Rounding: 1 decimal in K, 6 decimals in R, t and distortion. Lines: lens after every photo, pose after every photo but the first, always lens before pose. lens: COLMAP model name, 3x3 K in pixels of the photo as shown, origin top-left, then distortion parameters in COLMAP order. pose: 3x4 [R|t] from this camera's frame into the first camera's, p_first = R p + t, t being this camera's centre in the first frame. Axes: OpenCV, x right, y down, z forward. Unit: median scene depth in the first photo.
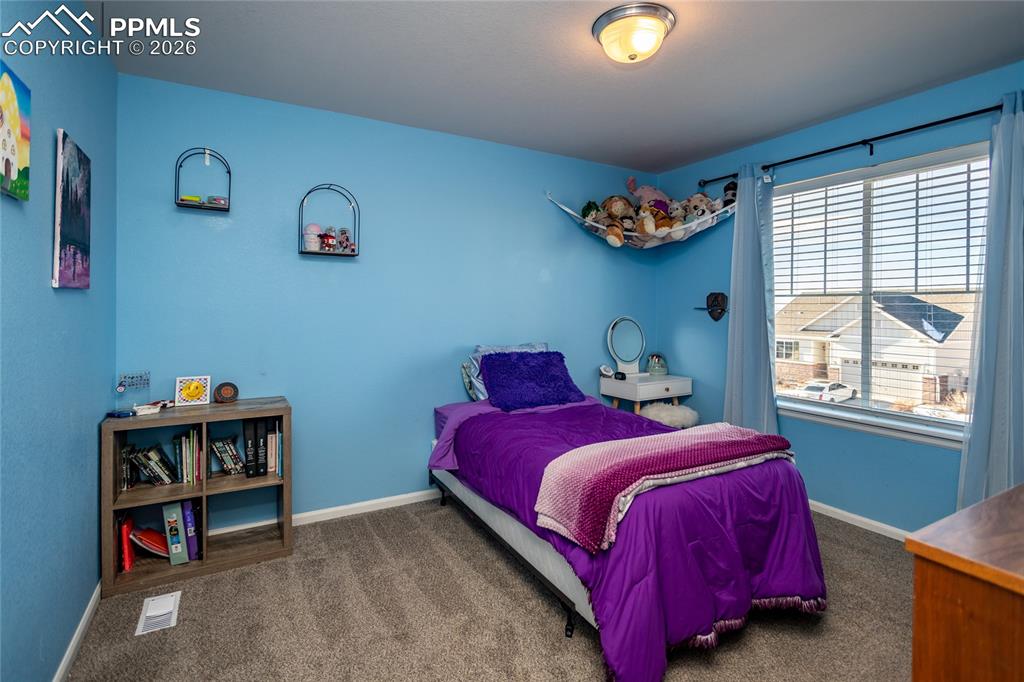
lens RADIAL K [[501.4, 0, 512.8], [0, 501.4, 305.2], [0, 0, 1]] dist [-0.003483, -0.000338]
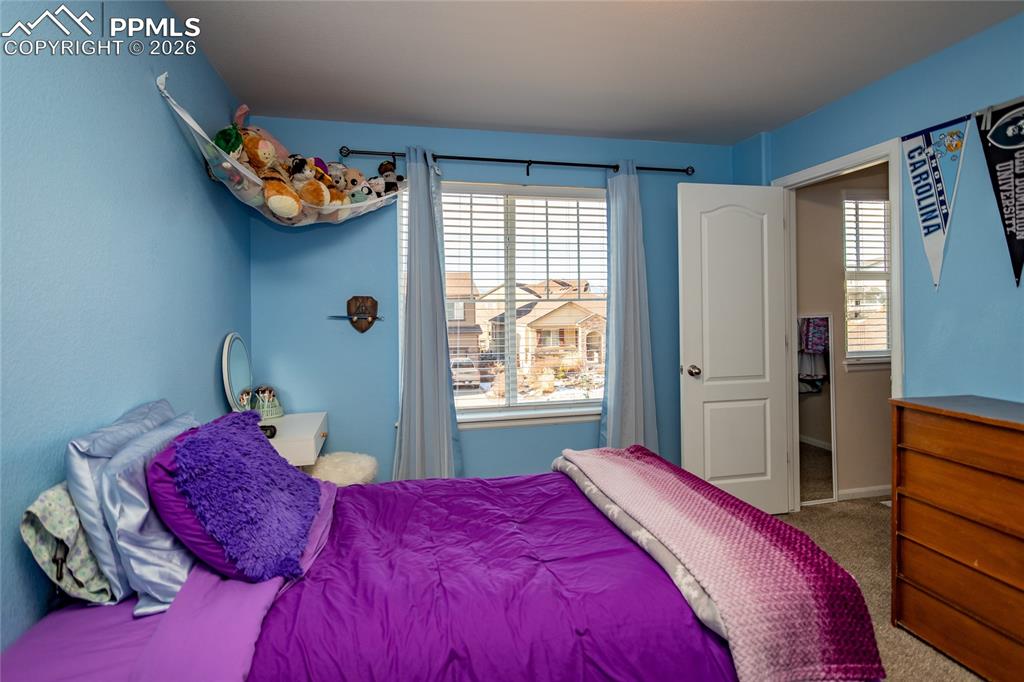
lens RADIAL K [[501.4, 0, 512.8], [0, 501.4, 305.2], [0, 0, 1]] dist [-0.003483, -0.000338]
pose [[0.278606, -0.001567, 0.960404, -0.314190], [0.011468, 0.999933, -0.001695, -0.007875], [-0.960337, 0.011486, 0.278605, 0.621261]]
